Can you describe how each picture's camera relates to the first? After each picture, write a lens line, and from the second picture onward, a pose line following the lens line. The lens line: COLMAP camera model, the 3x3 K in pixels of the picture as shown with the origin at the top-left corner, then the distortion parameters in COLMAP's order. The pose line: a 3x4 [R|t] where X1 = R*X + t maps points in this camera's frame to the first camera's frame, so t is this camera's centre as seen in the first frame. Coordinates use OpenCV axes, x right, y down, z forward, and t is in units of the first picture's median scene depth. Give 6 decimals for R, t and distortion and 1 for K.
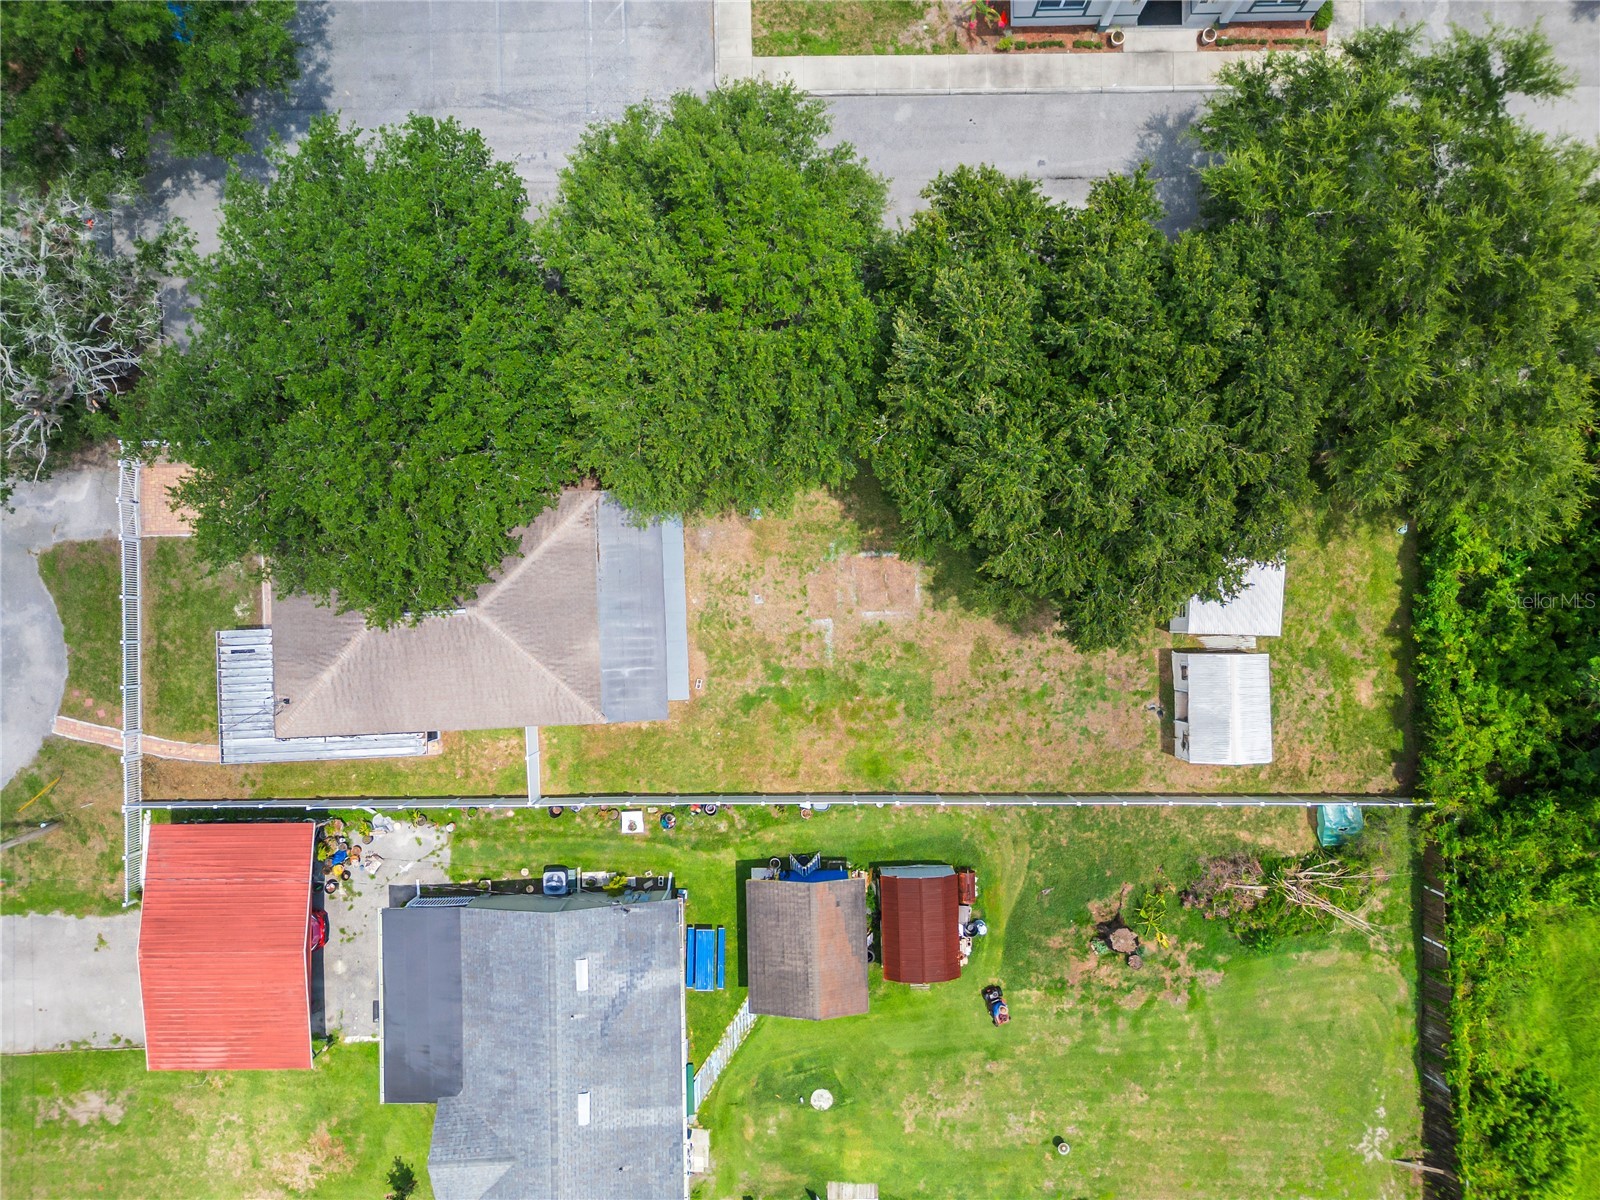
lens RADIAL K [[1228.0, 0, 800.0], [0, 1228.0, 600.0], [0, 0, 1]] dist [0.083802, -0.102502]
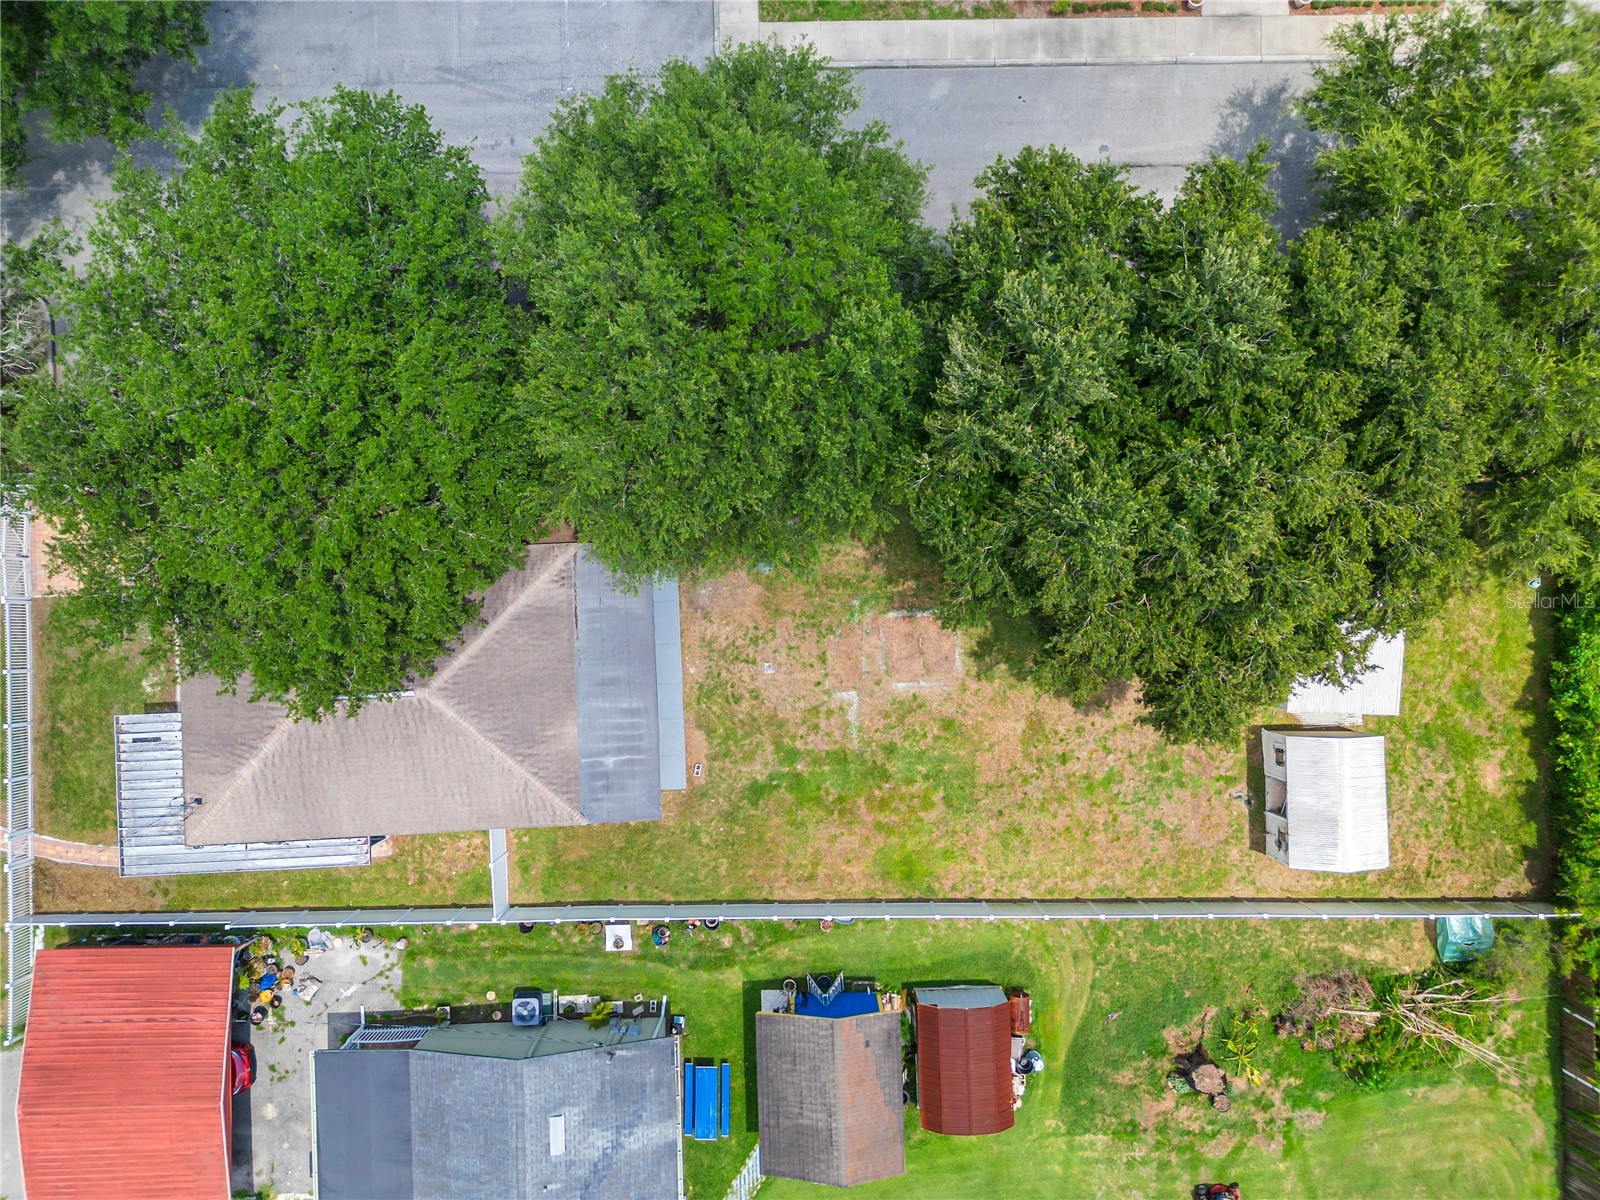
lens RADIAL K [[1228.0, 0, 800.0], [0, 1228.0, 600.0], [0, 0, 1]] dist [0.083802, -0.102502]
pose [[0.999988, -0.003805, 0.002948, -0.014962], [0.003805, 0.999993, -0.000128, -0.048058], [-0.002948, 0.000139, 0.999996, 0.163101]]
